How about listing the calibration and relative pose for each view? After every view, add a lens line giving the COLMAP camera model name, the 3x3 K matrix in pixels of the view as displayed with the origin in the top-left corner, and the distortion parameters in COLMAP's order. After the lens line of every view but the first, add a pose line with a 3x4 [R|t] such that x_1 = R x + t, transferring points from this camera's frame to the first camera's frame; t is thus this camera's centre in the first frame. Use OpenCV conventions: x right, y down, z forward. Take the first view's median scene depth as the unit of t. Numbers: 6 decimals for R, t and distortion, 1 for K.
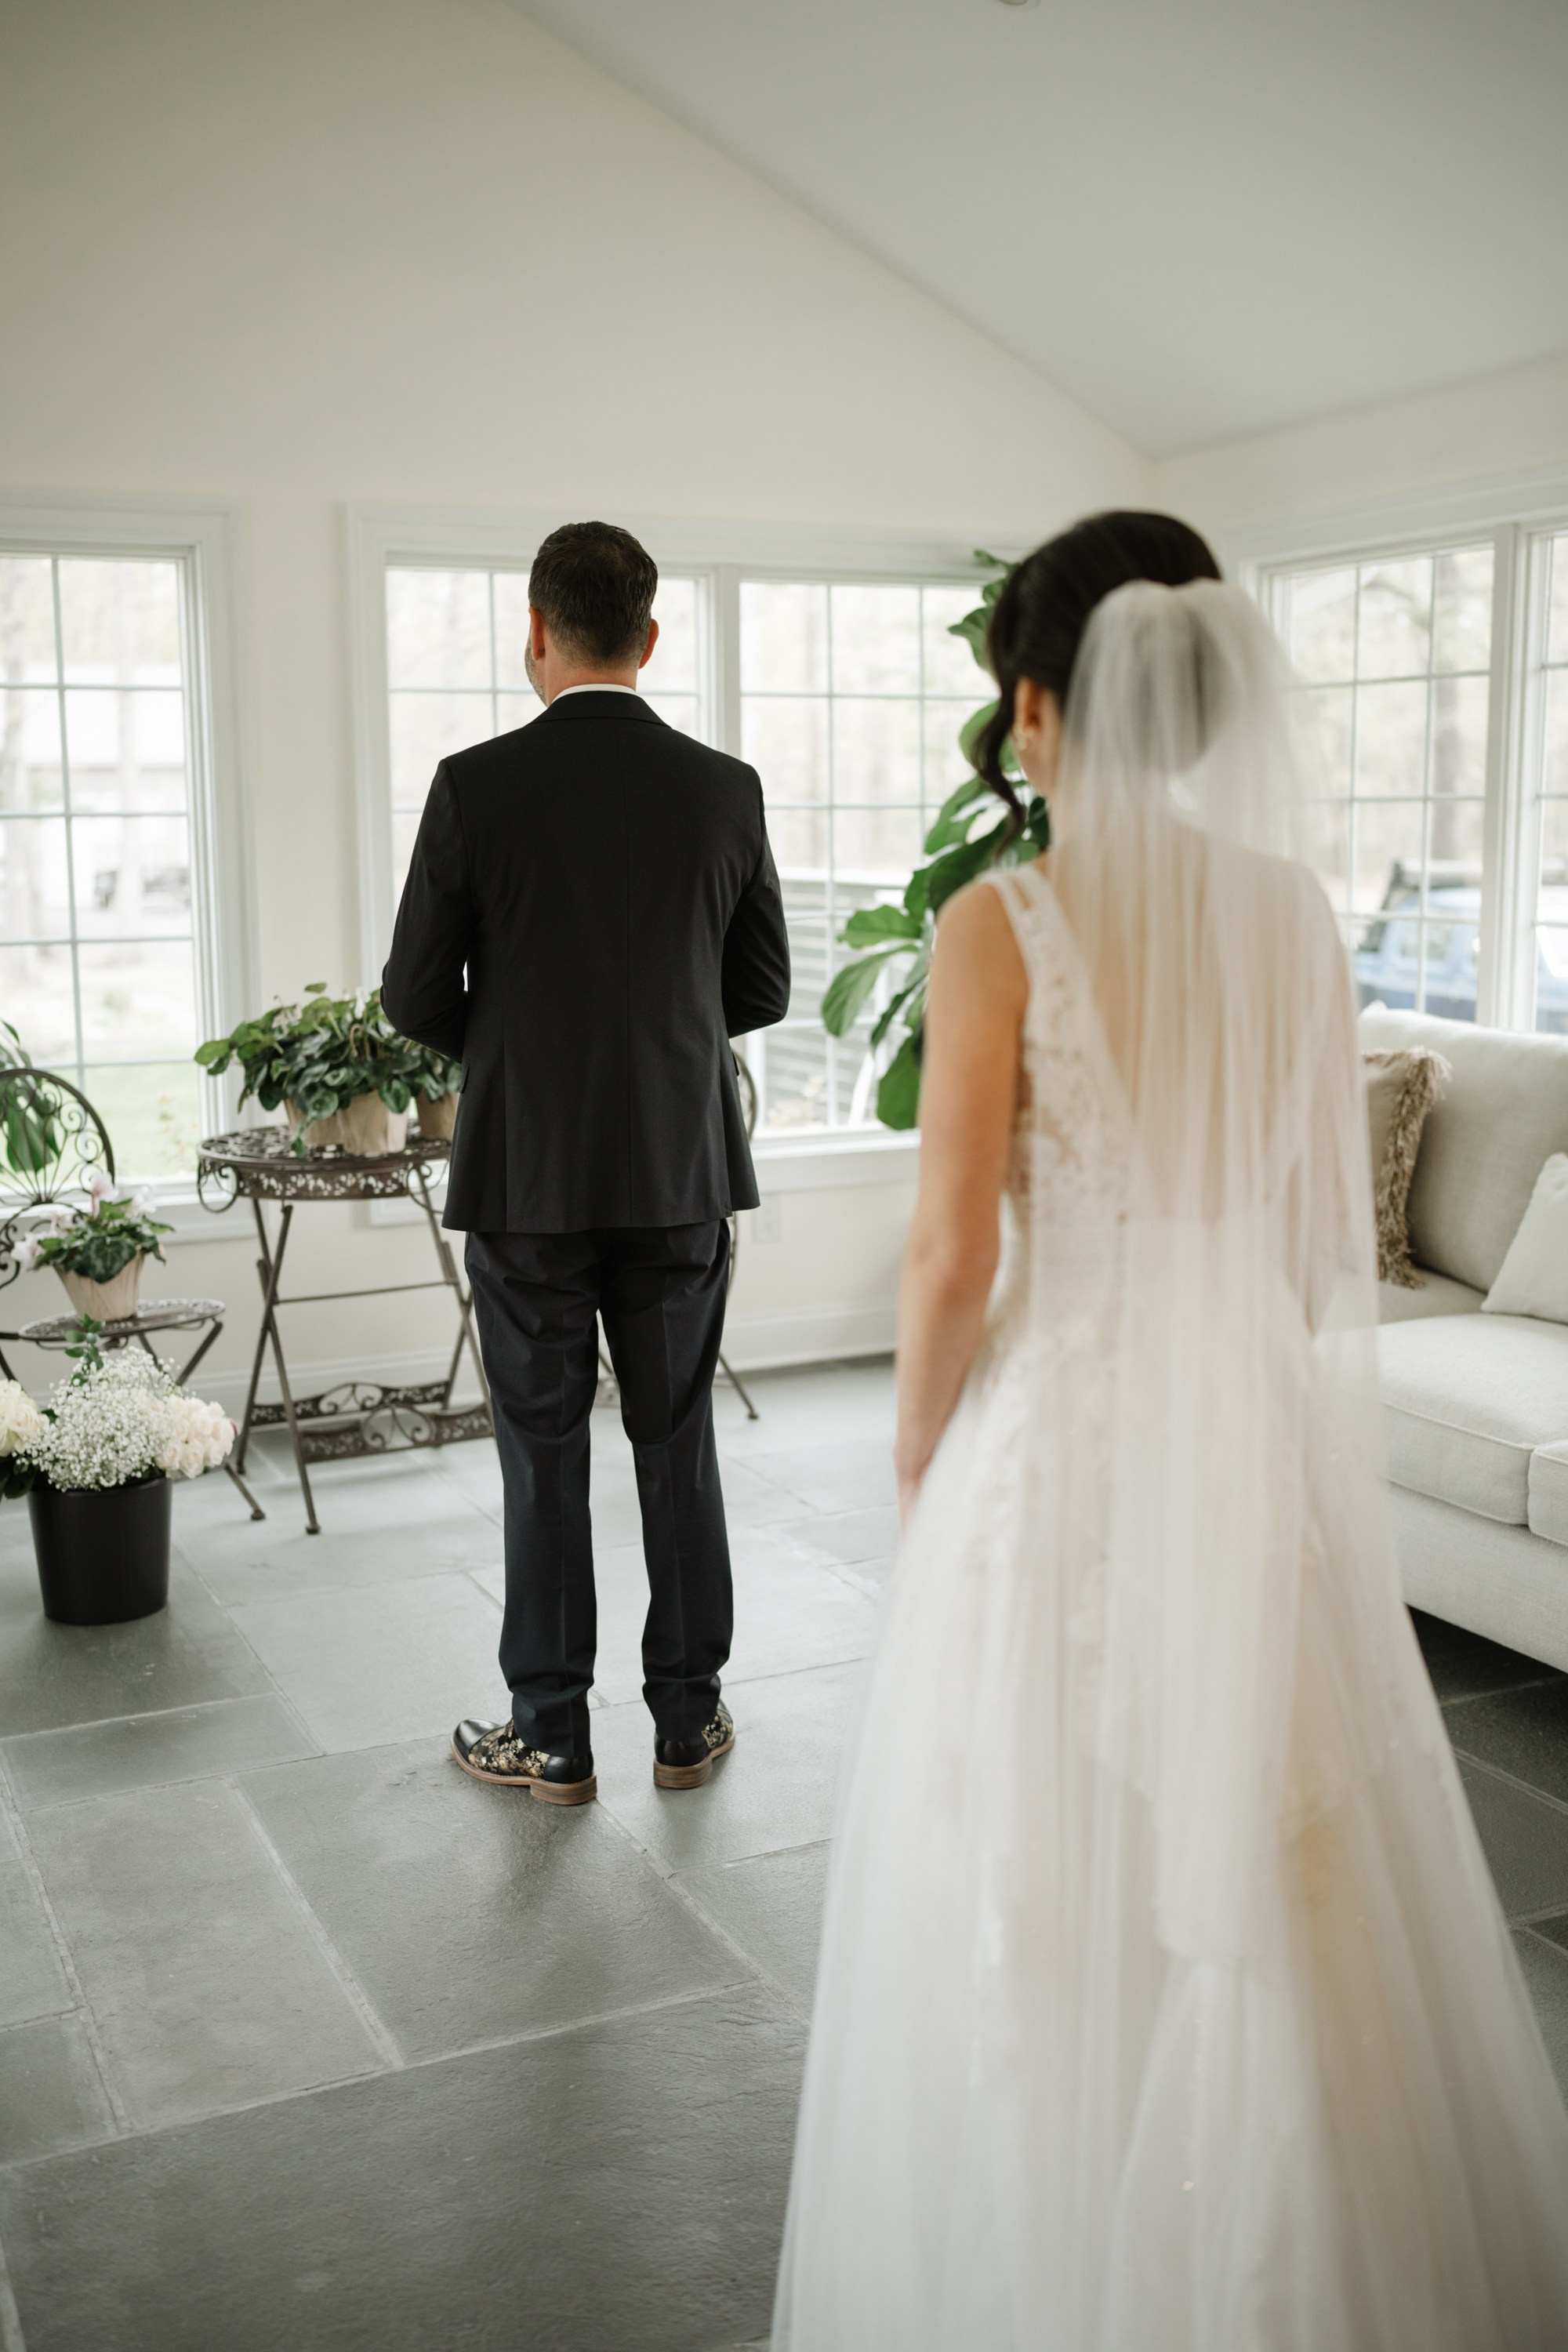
lens RADIAL K [[2337.8, 0, 782.0], [0, 2337.8, 1154.0], [0, 0, 1]] dist [-0.007071, -0.008987]
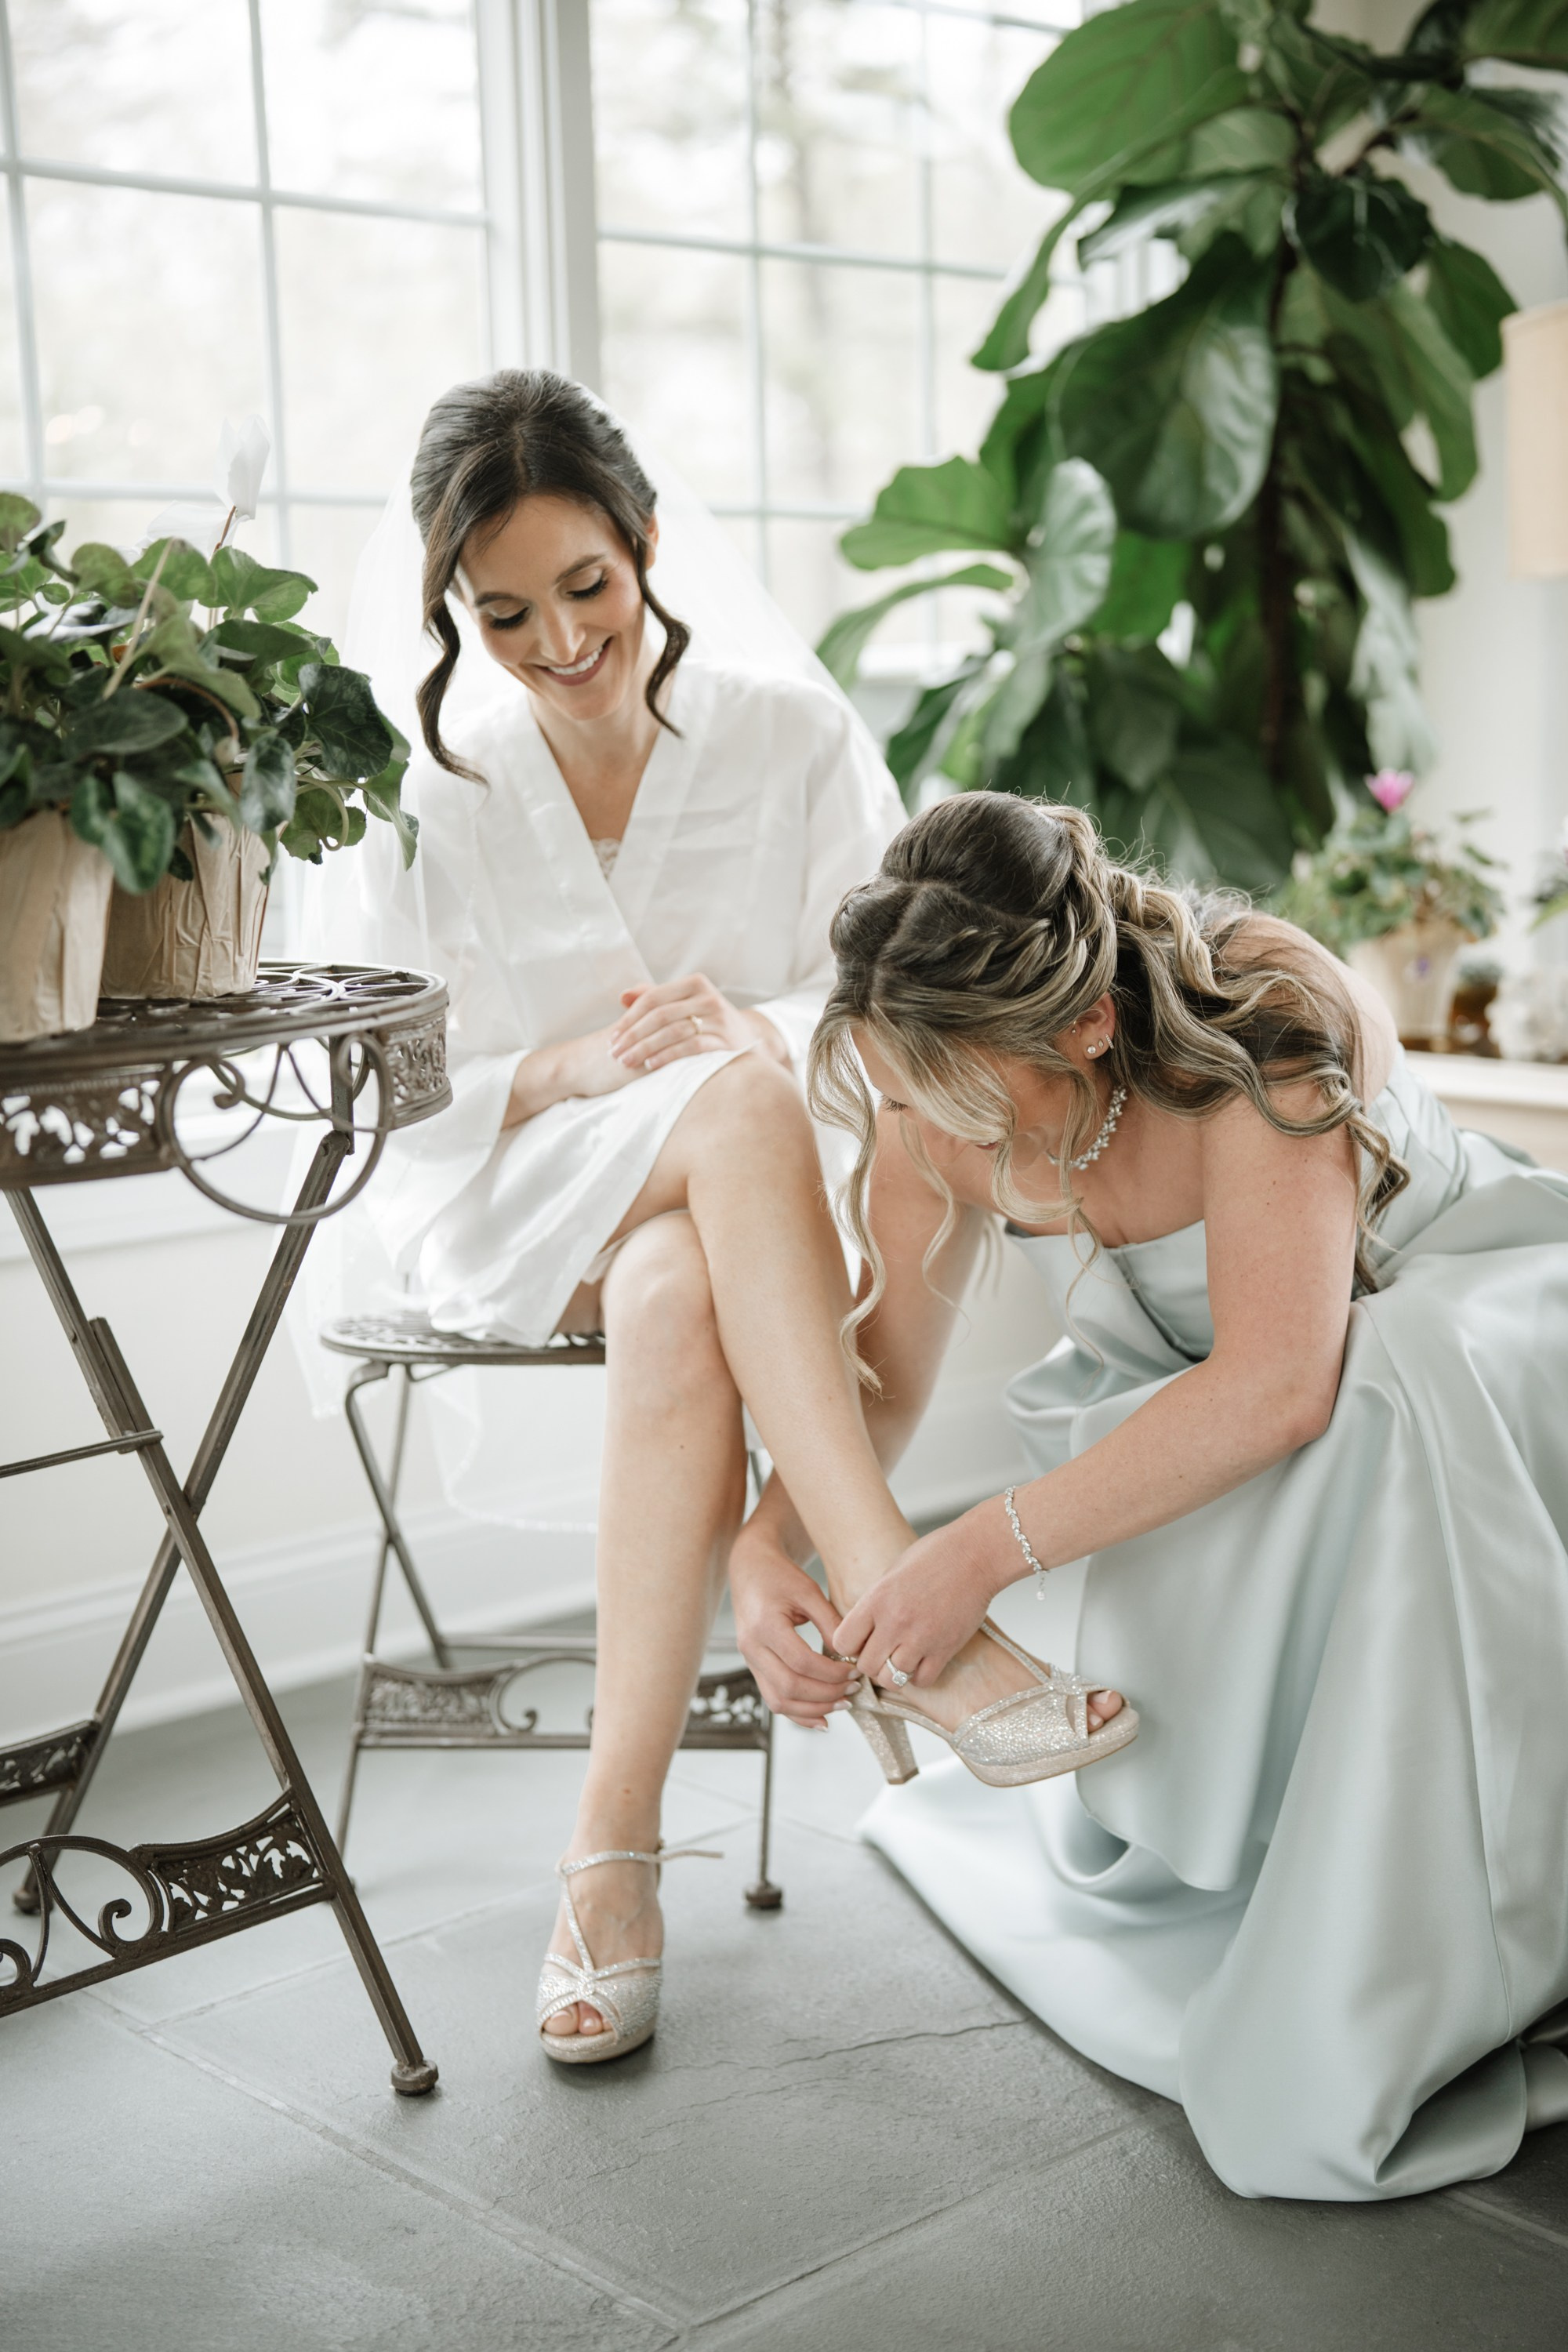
lens RADIAL K [[3234.0, 0, 784.0], [0, 3234.0, 1176.0], [0, 0, 1]] dist [0.027149, 0.029481]
pose [[0.953706, -0.054384, 0.295784, -0.206347], [0.055078, 0.998464, 0.005990, 0.020686], [-0.295655, 0.010579, 0.955236, 0.576424]]
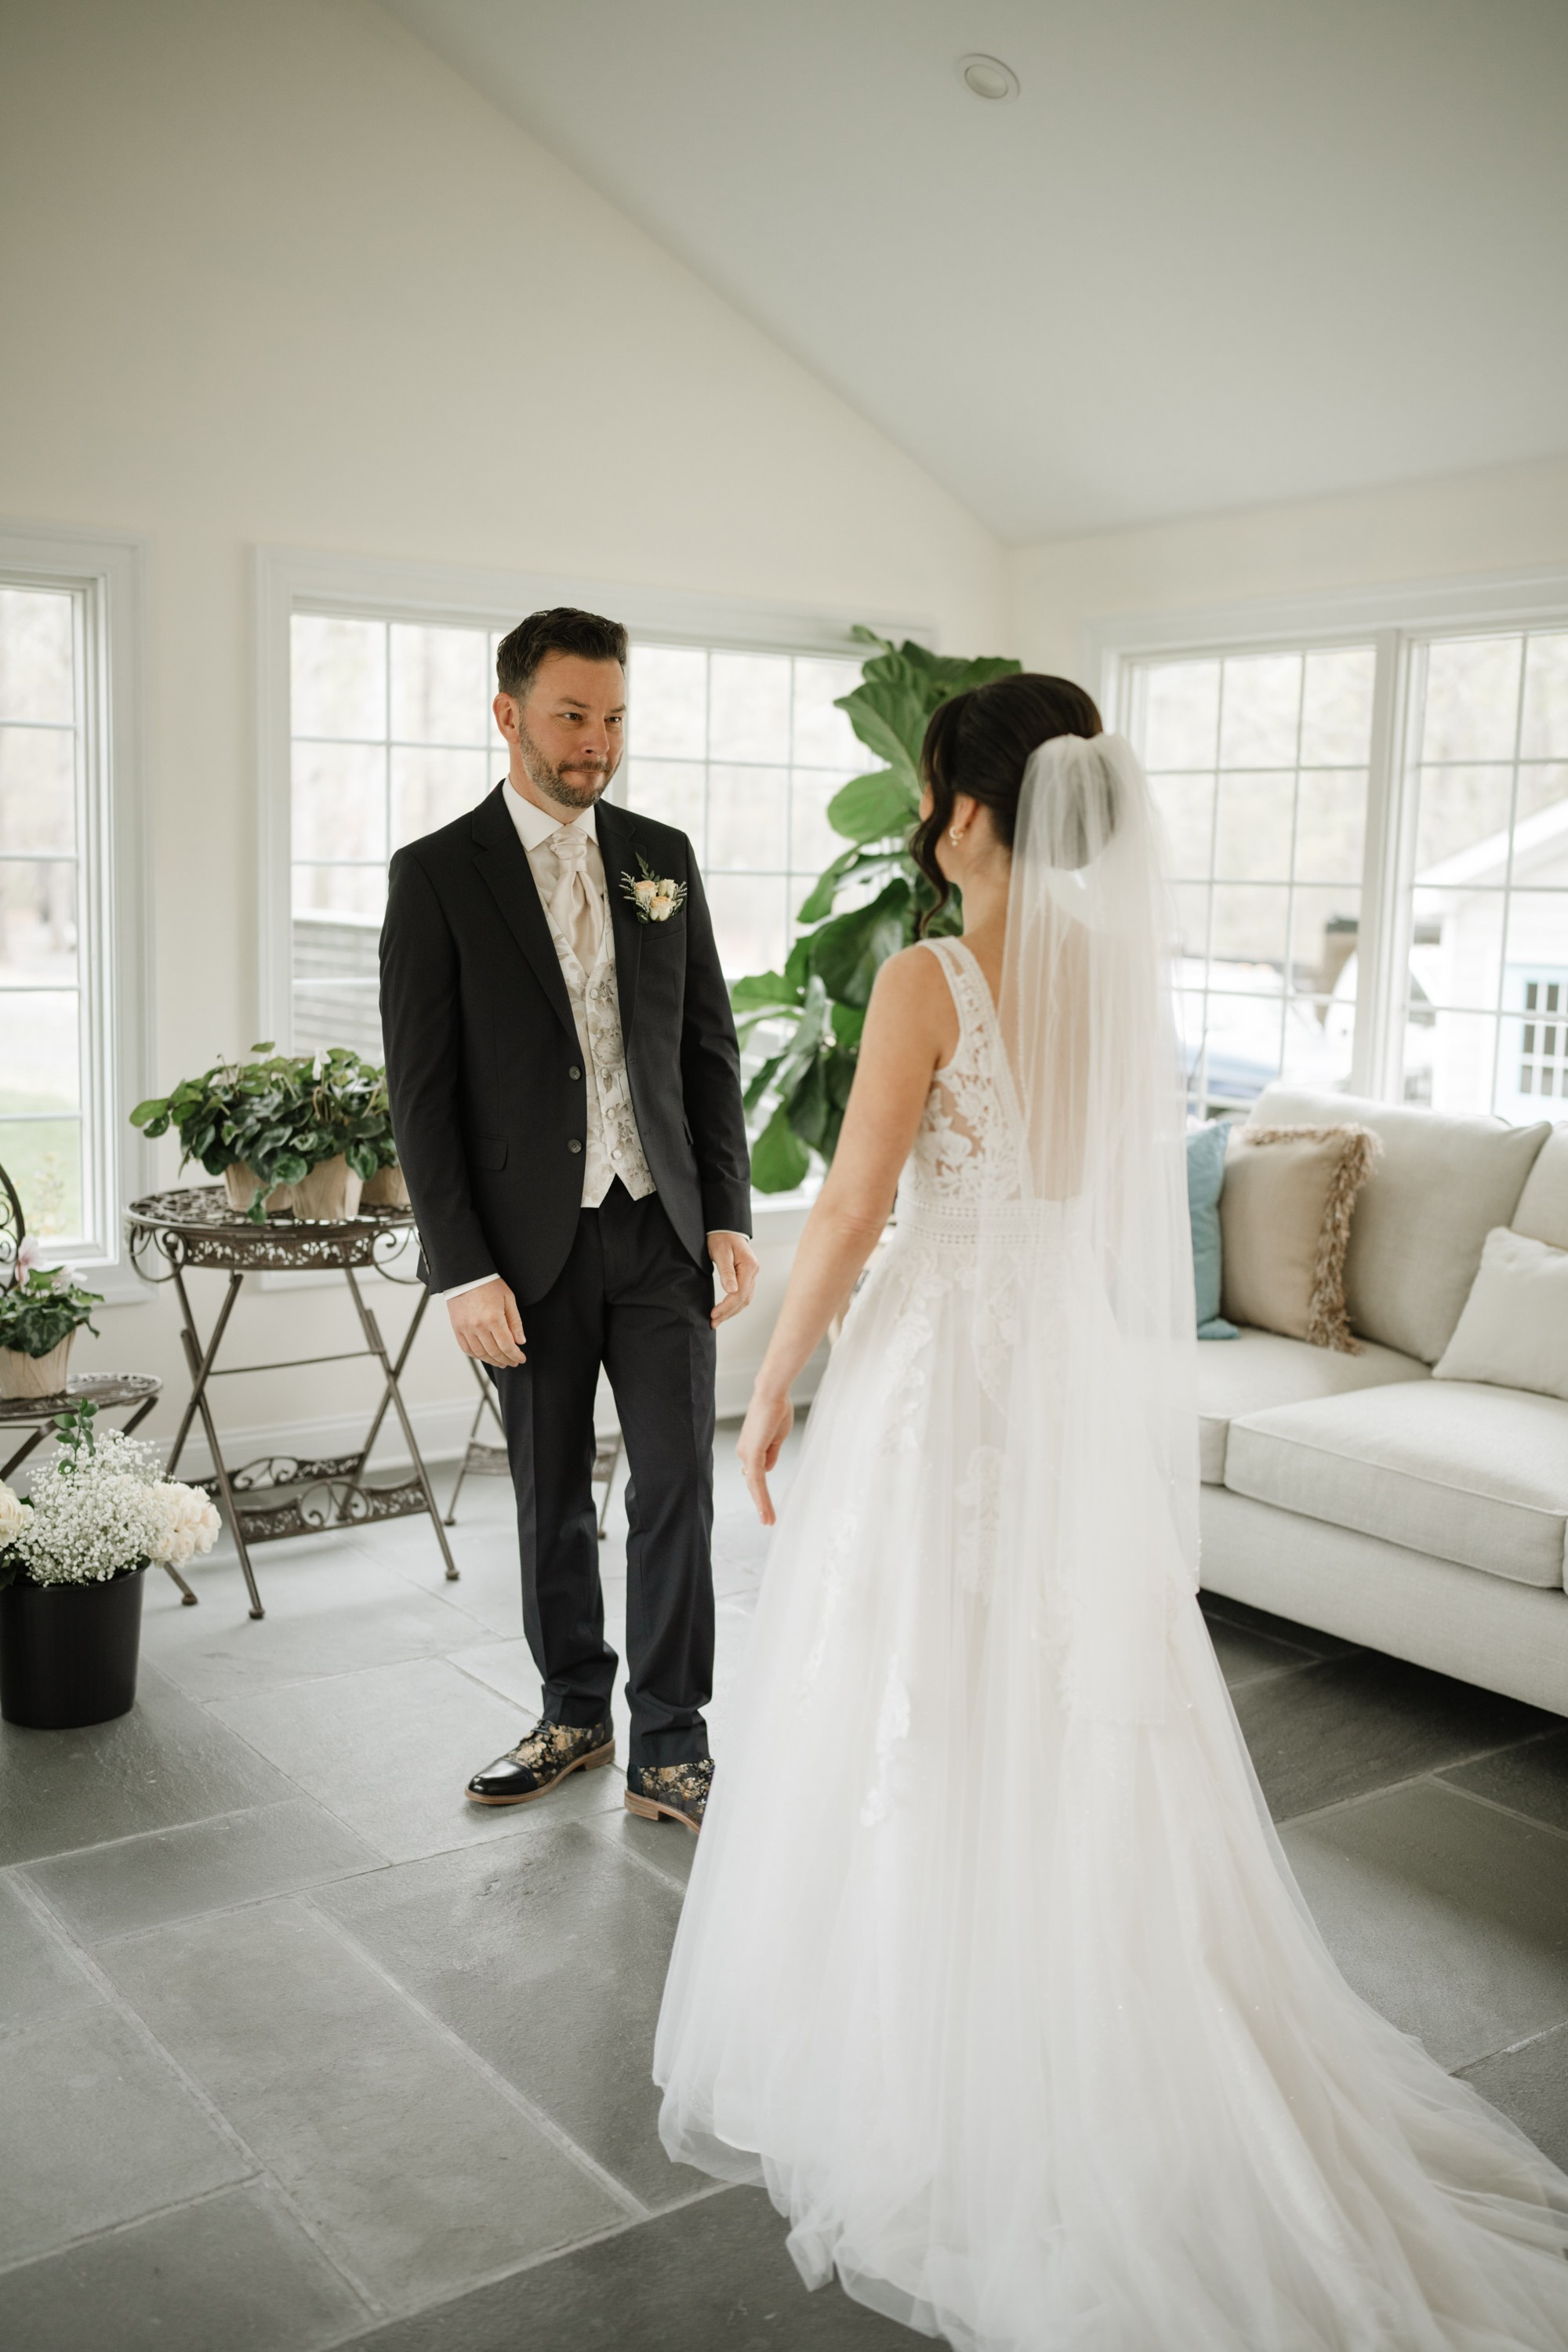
lens RADIAL K [[2246.2, 0, 784.0], [0, 2246.2, 1176.0], [0, 0, 1]] dist [-0.003561, 0.011302]
pose [[0.982437, 0.008091, 0.186419, -0.164662], [-0.006332, 0.999930, -0.010027, -0.010593], [-0.186487, 0.008670, 0.982419, 0.057942]]
